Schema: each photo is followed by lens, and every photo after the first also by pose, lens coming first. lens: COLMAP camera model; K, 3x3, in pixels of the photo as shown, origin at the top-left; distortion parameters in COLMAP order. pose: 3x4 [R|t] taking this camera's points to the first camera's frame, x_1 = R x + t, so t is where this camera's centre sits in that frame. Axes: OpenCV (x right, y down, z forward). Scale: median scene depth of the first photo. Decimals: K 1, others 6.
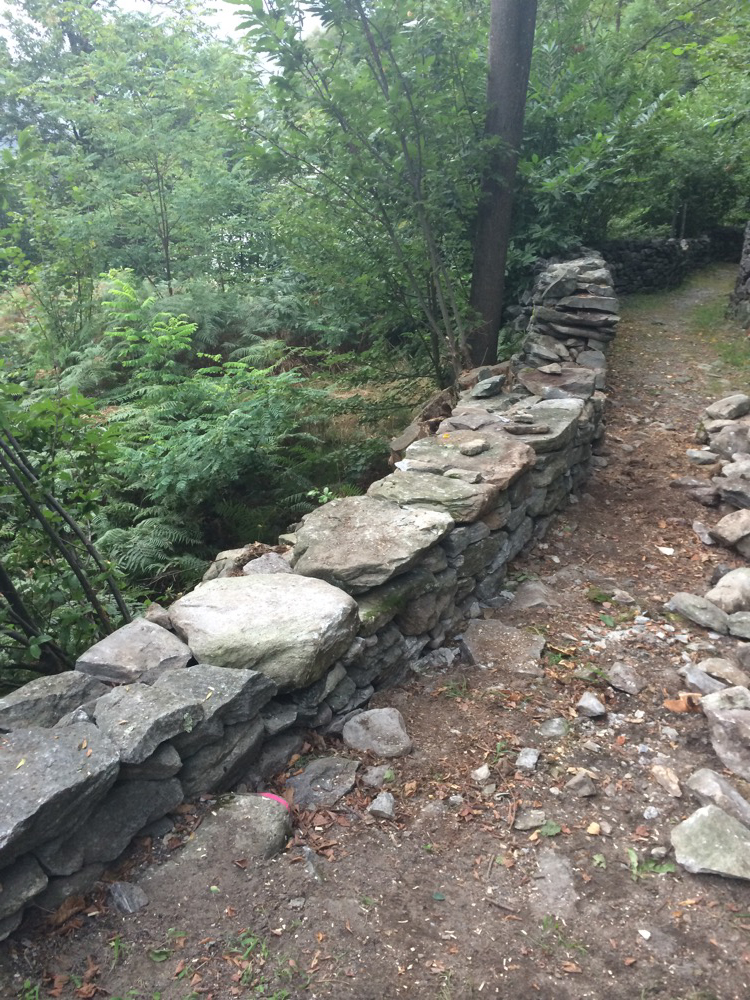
lens RADIAL K [[855.0, 0, 374.0], [0, 855.0, 496.7], [0, 0, 1]] dist [0.058597, -0.044039]
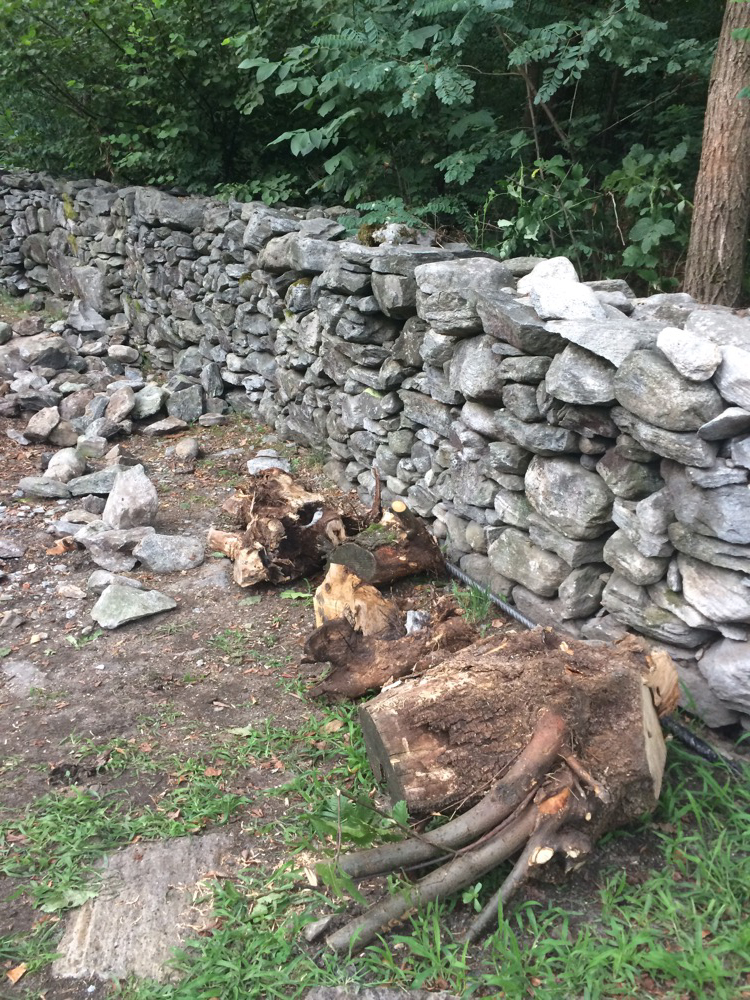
lens RADIAL K [[855.0, 0, 380.4], [0, 855.0, 501.1], [0, 0, 1]] dist [0.058597, -0.044039]
pose [[0.657833, -0.304960, 0.688662, -0.153996], [0.263536, 0.949758, 0.168842, 0.073270], [-0.705552, 0.070417, 0.705151, -0.188403]]
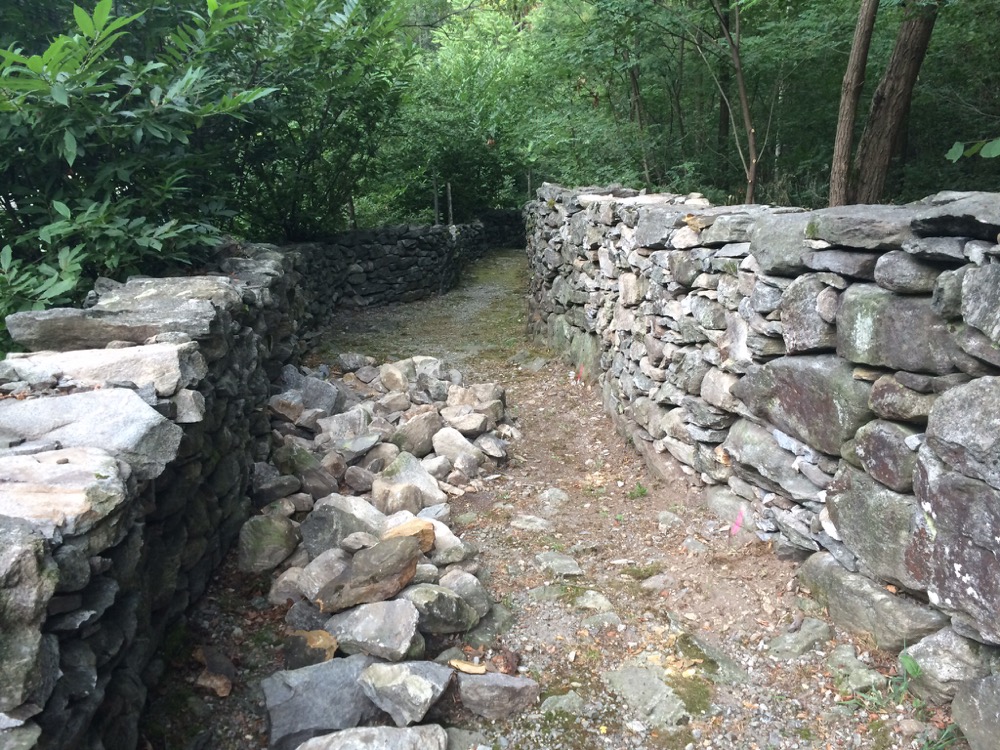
lens RADIAL K [[855.0, 0, 500.4], [0, 855.0, 379.4], [0, 0, 1]] dist [0.058597, -0.044039]
pose [[0.927983, -0.124570, 0.351184, 0.651077], [0.166722, 0.981671, -0.092340, -0.489452], [-0.333244, 0.144240, 0.931742, 1.694502]]
